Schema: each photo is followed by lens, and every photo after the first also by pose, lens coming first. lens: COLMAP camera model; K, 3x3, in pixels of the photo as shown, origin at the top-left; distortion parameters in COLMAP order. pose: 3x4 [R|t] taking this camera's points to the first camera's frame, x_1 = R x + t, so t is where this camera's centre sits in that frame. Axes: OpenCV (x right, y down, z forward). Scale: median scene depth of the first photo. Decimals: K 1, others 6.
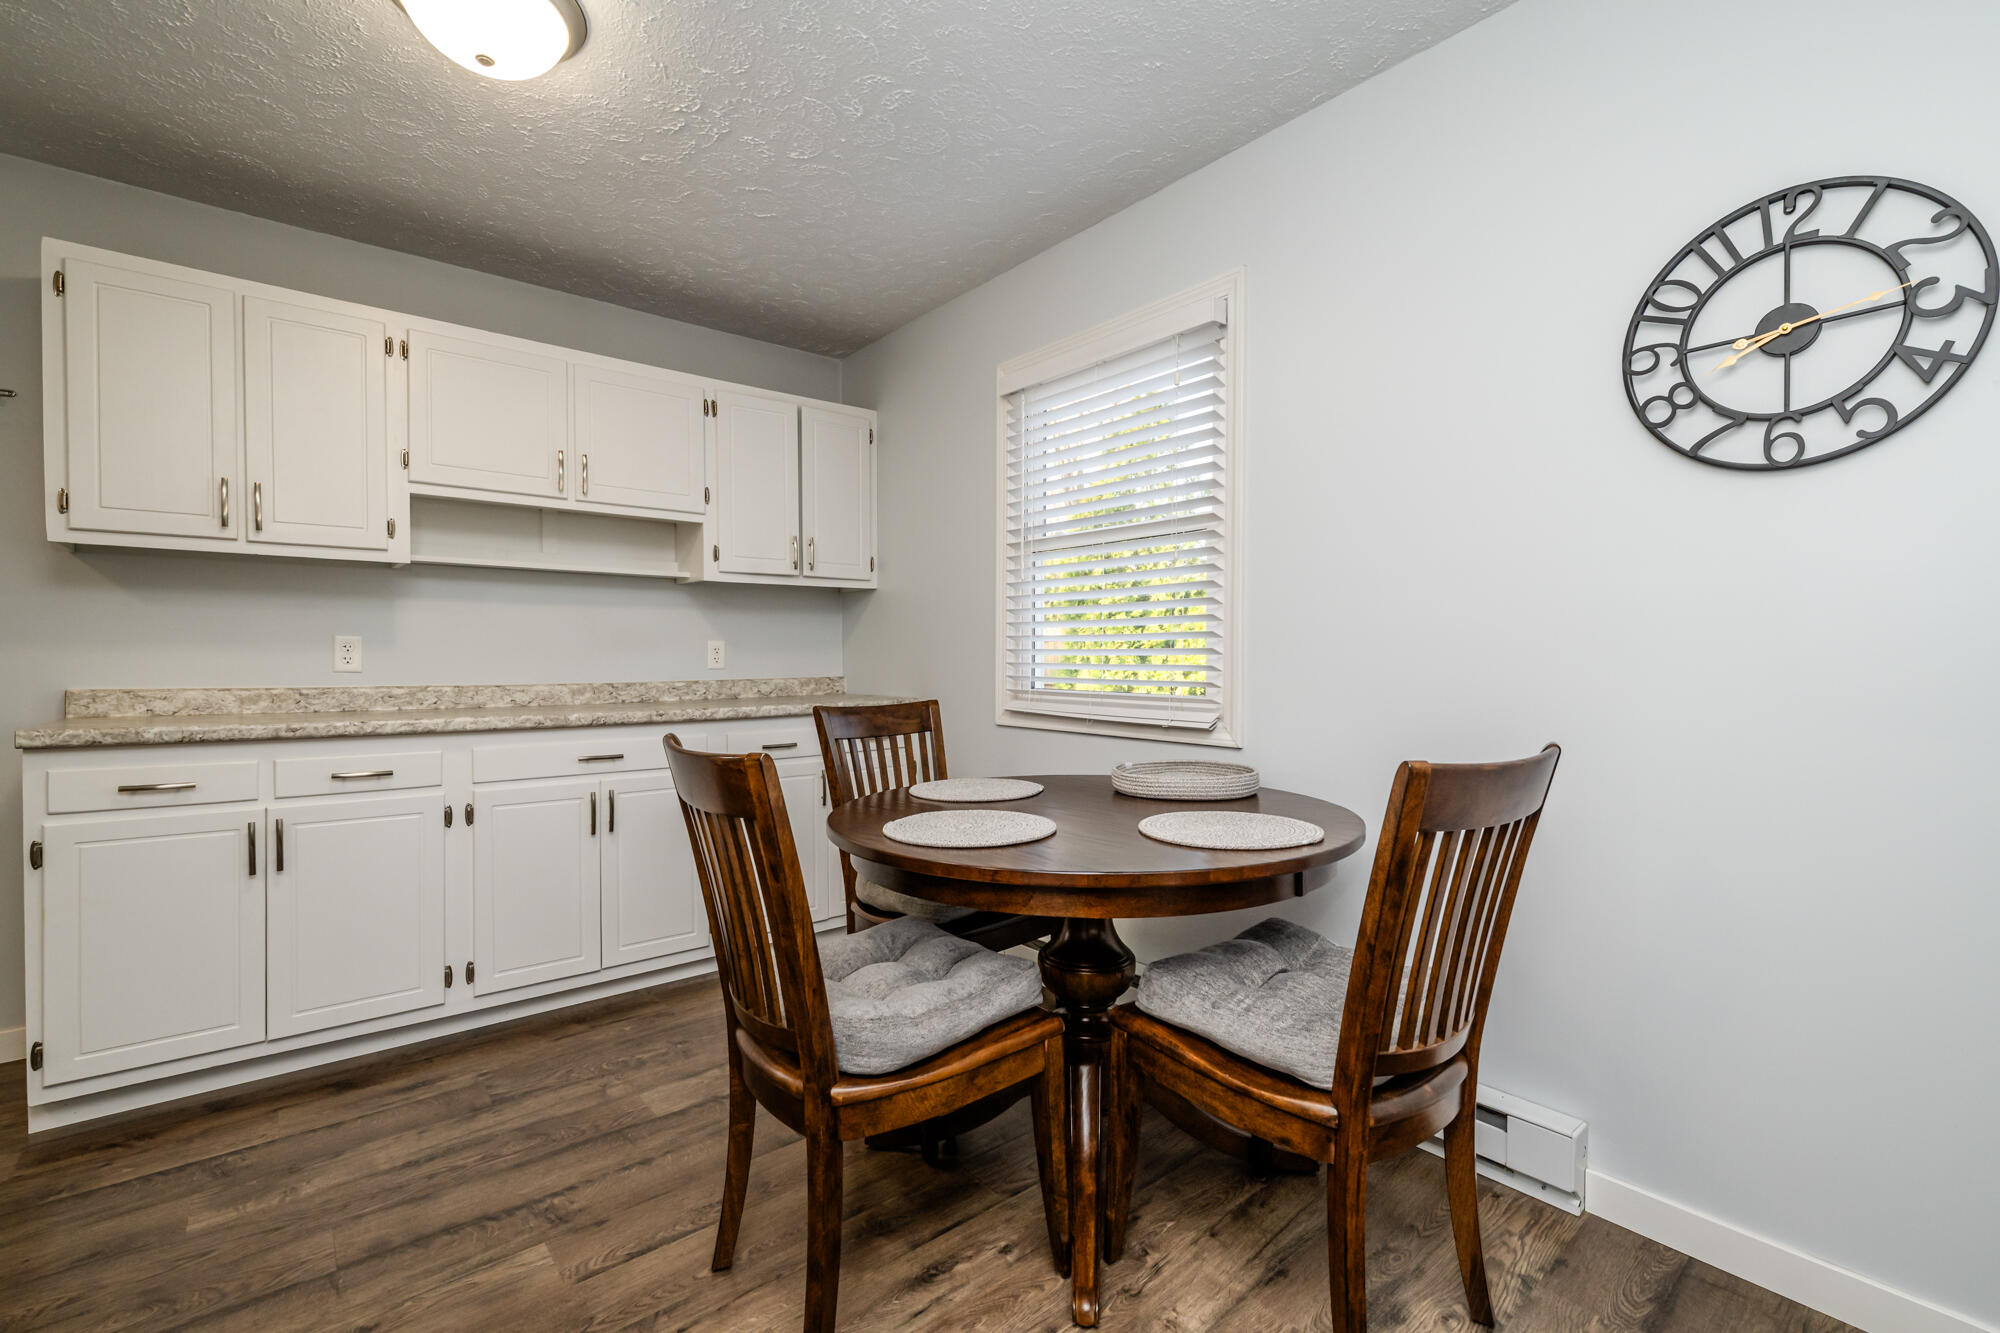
lens RADIAL K [[876.1, 0, 1004.6], [0, 876.1, 661.3], [0, 0, 1]] dist [0.002144, 0.000305]
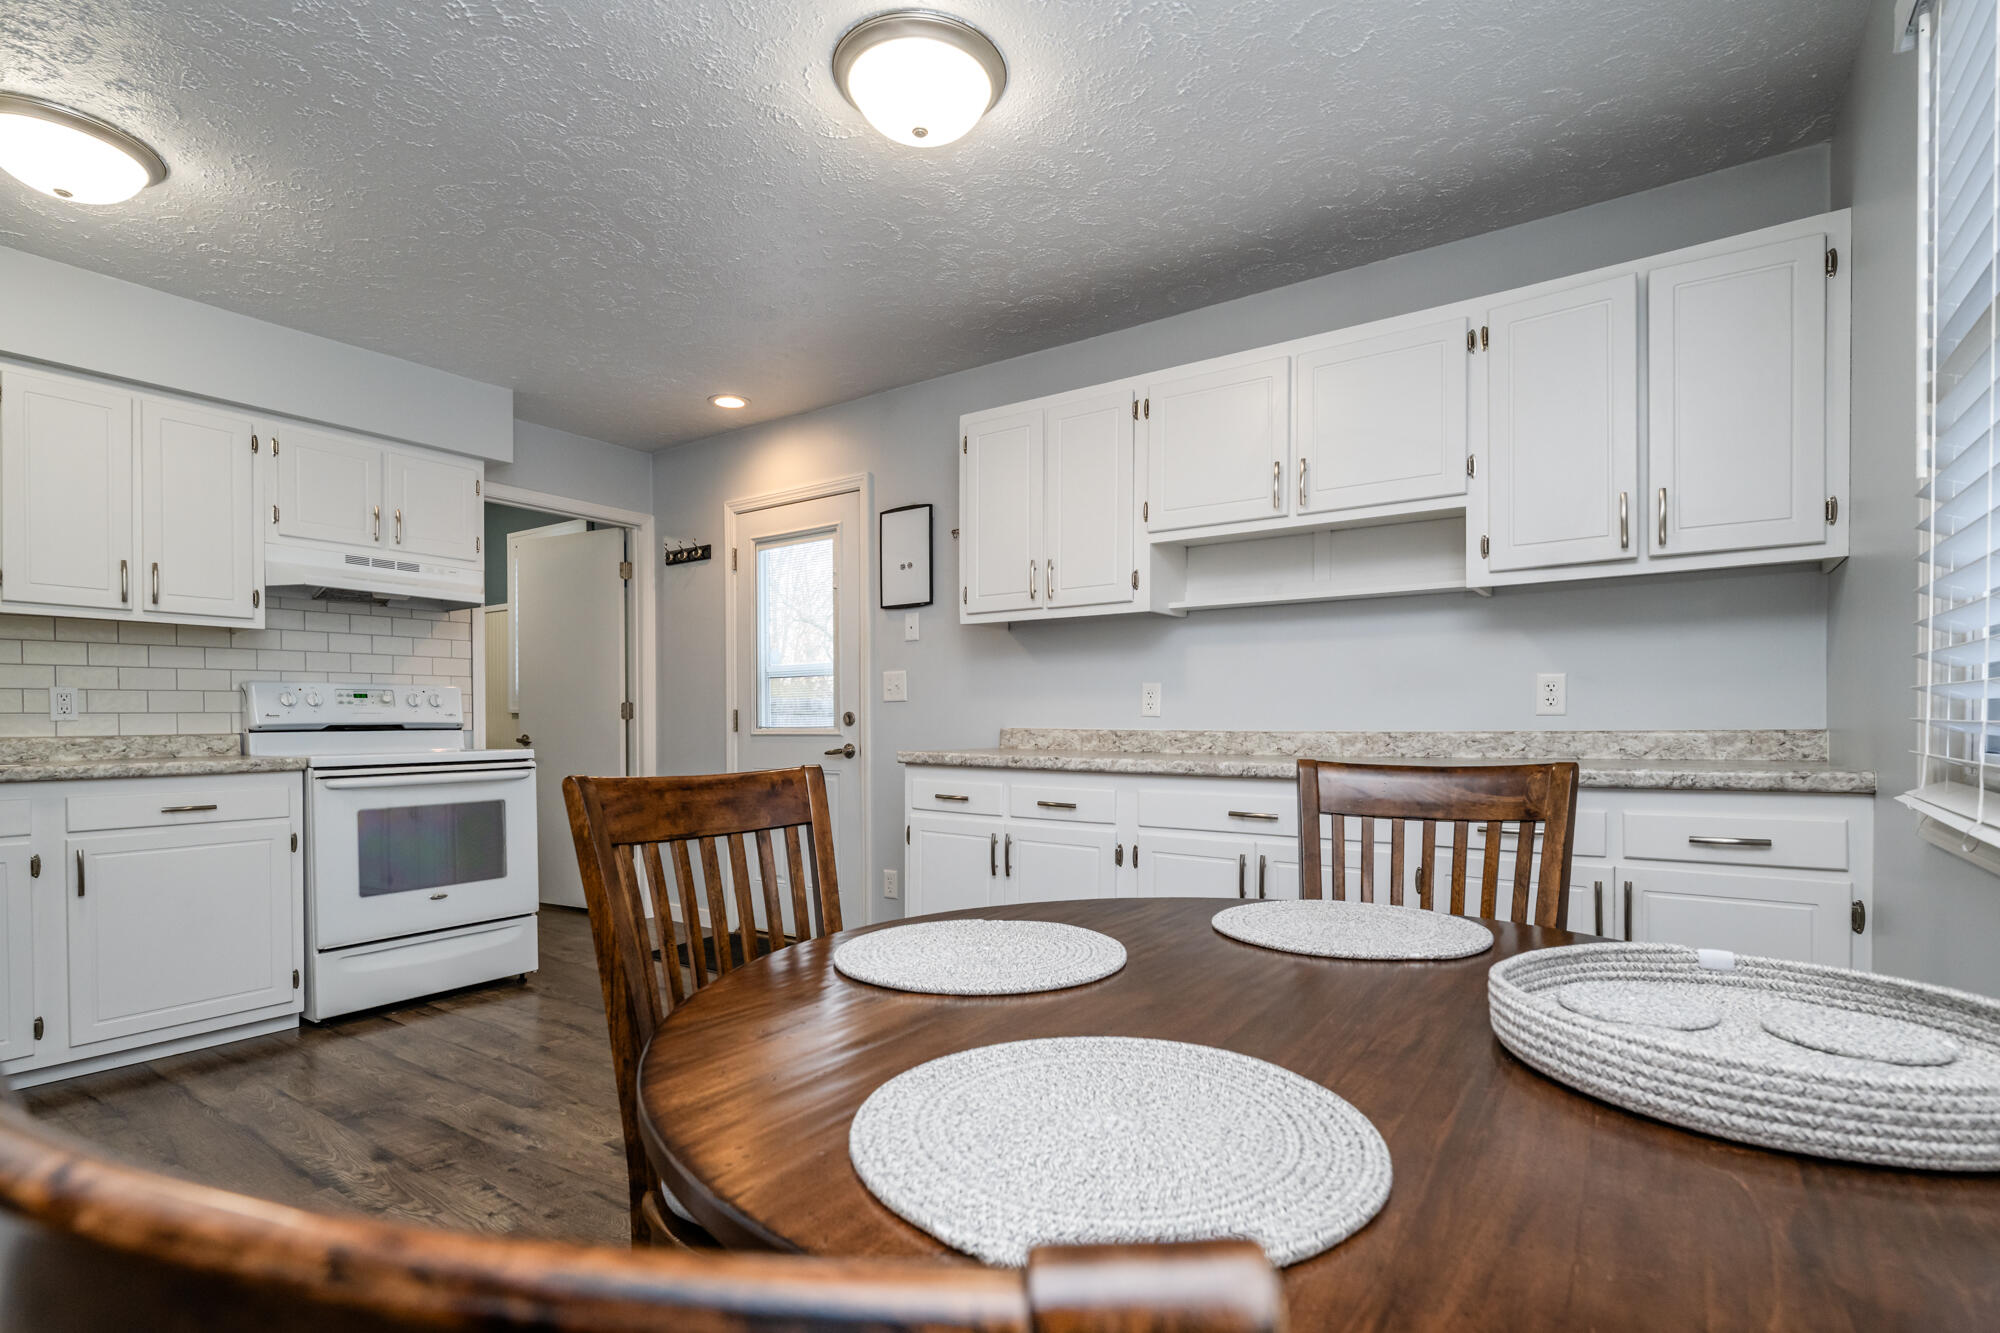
lens RADIAL K [[953.2, 0, 995.7], [0, 953.2, 721.4], [0, 0, 1]] dist [0.003576, 0.000413]
pose [[0.255764, -0.000431, -0.966739, 0.477565], [-0.002034, 0.999997, -0.000984, 0.026663], [0.966737, 0.002218, 0.255763, 0.687426]]
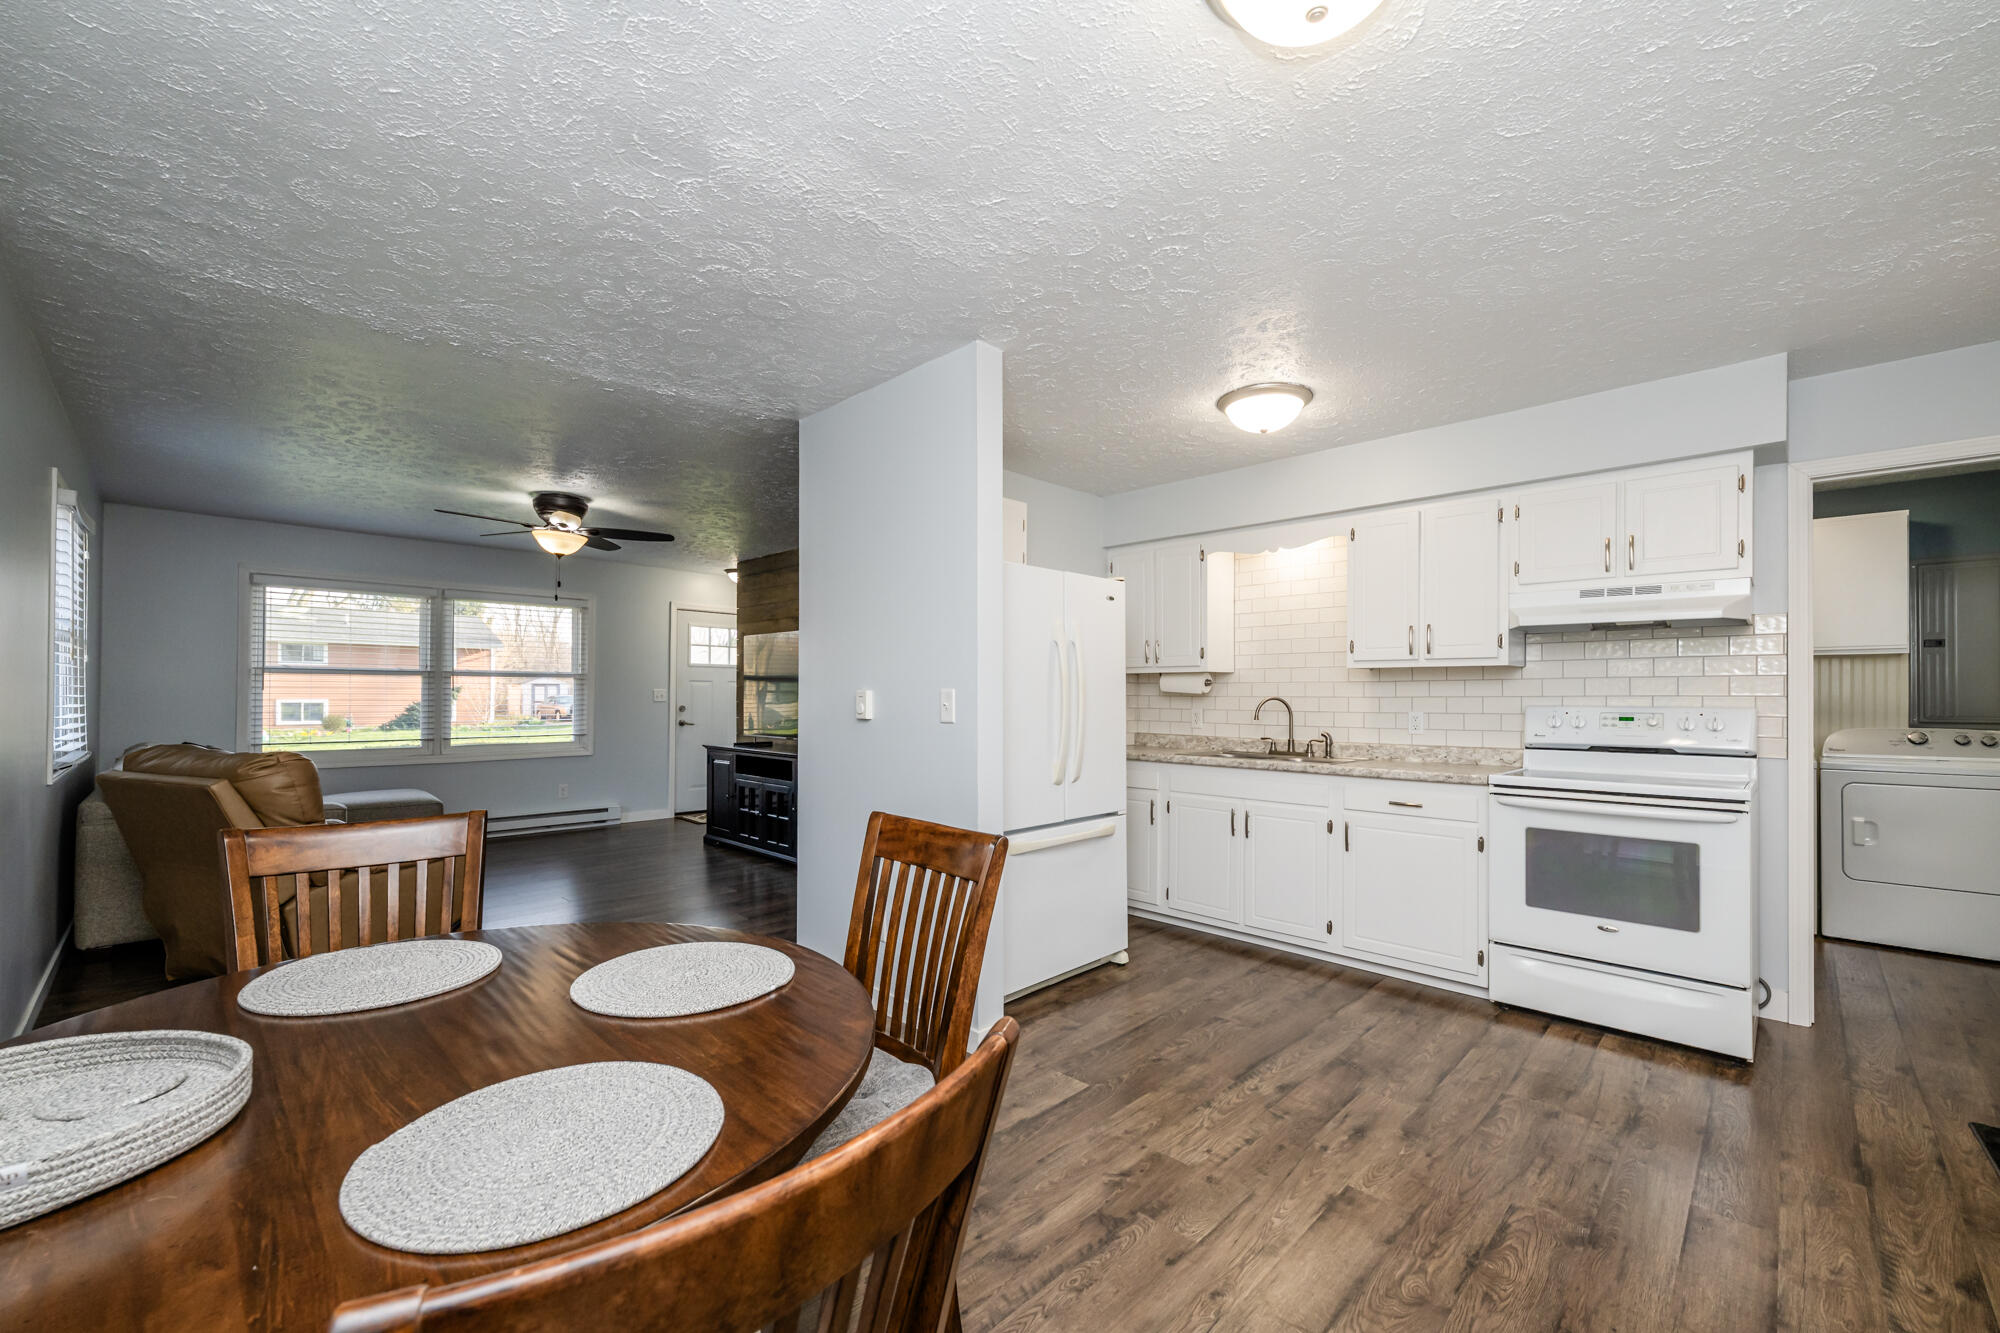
lens RADIAL K [[807.8, 0, 1006.5], [0, 807.8, 695.5], [0, 0, 1]] dist [-0.000010, -0.000022]
pose [[-0.995337, -0.004842, -0.096337, -0.220209], [-0.005621, 0.999954, 0.007821, -0.073359], [0.096295, 0.008326, -0.995318, 1.453489]]
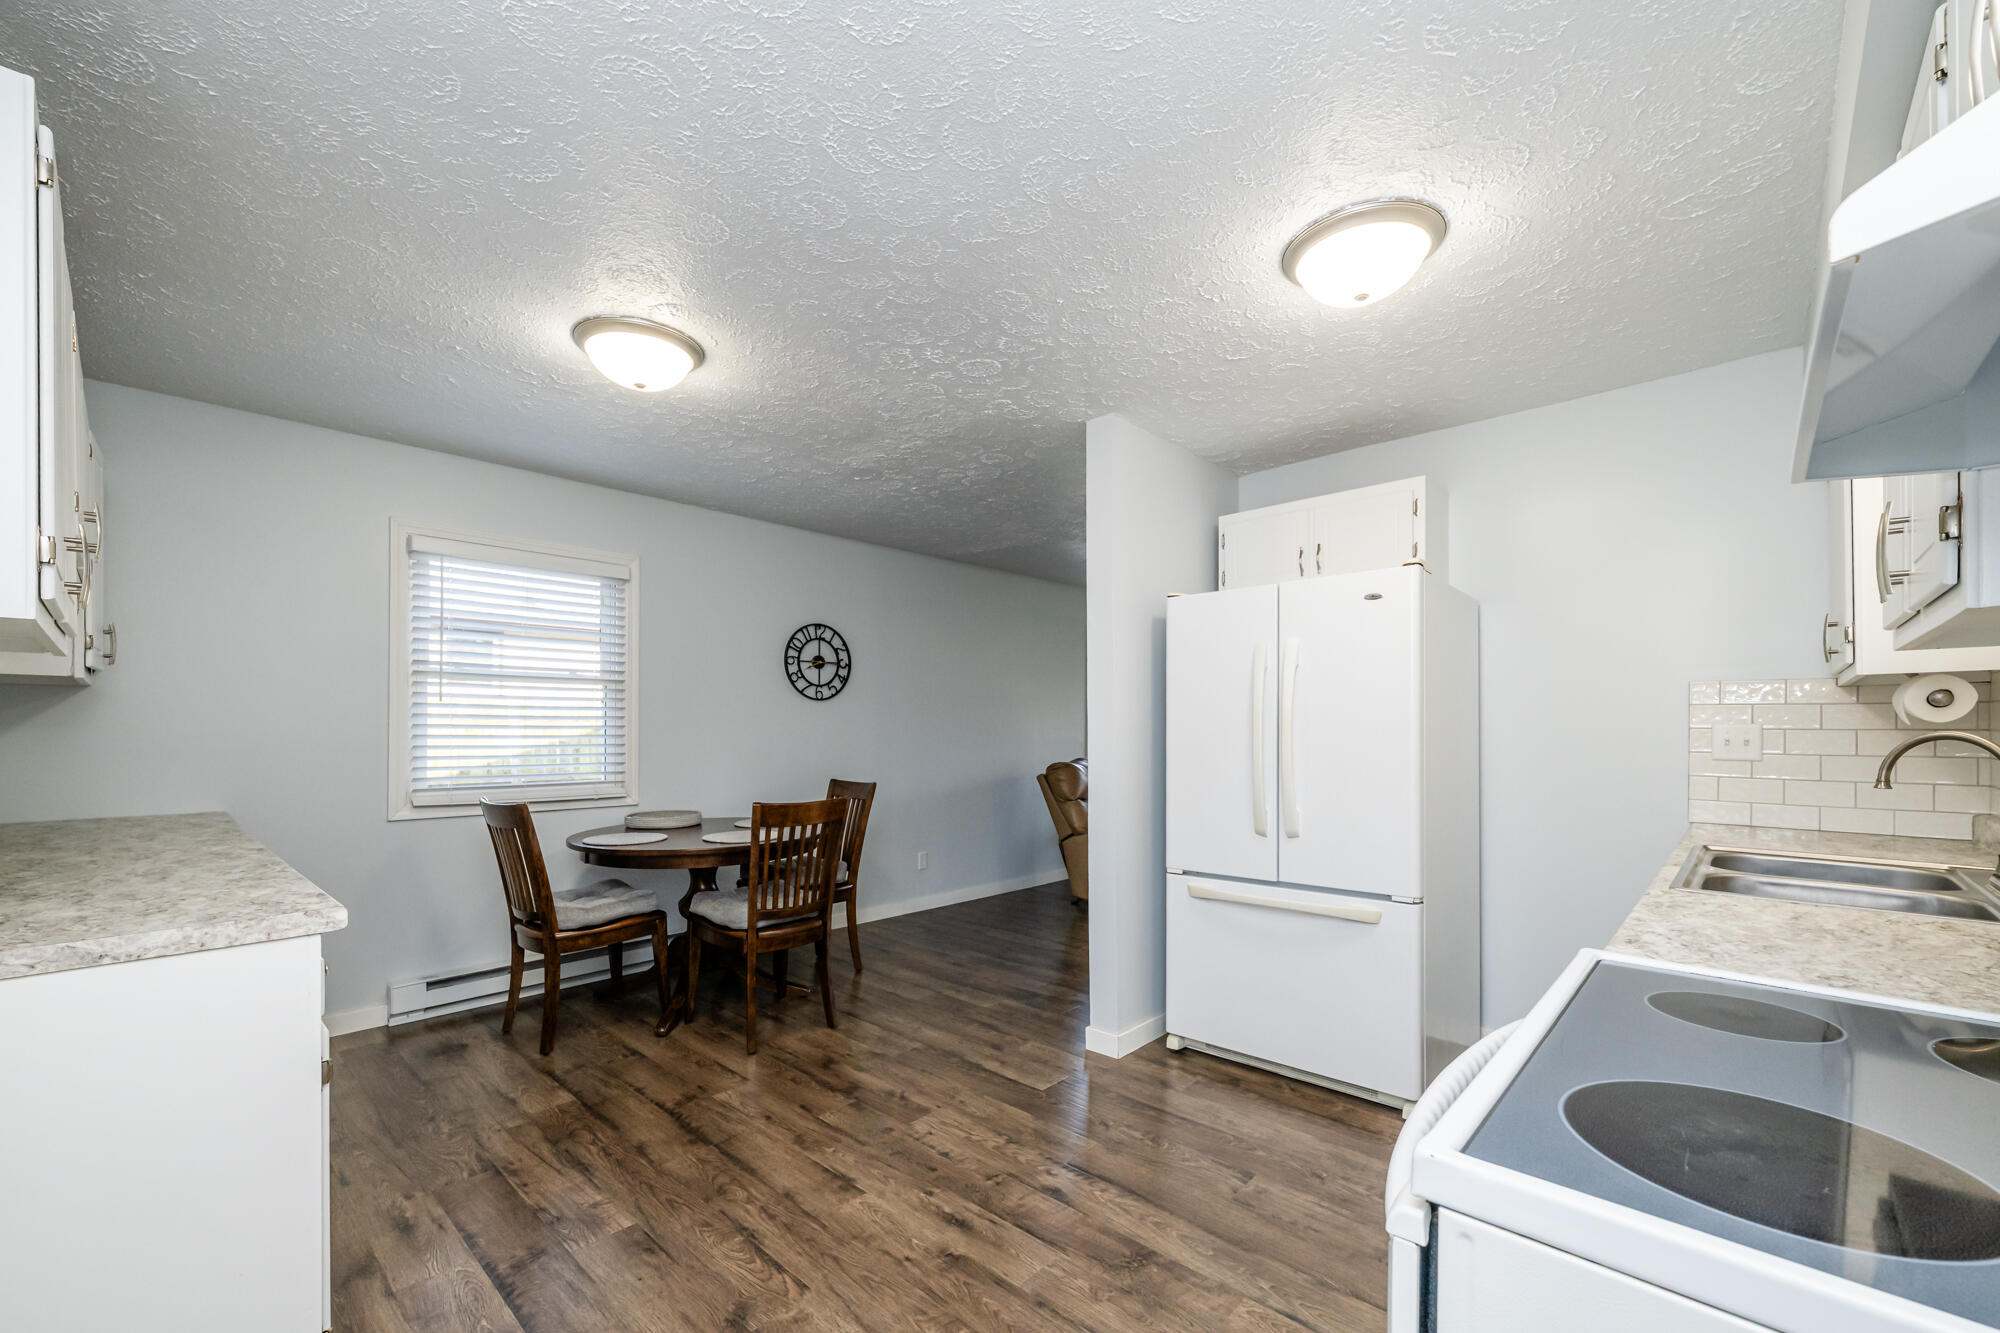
lens RADIAL K [[799.6, 0, 1002.4], [0, 799.6, 730.6], [0, 0, 1]] dist [-0.001218, -0.000032]
pose [[-0.129251, -0.001675, 0.991610, -1.760275], [0.008094, 0.999963, 0.002744, -0.069954], [-0.991579, 0.008381, -0.129233, 0.484073]]
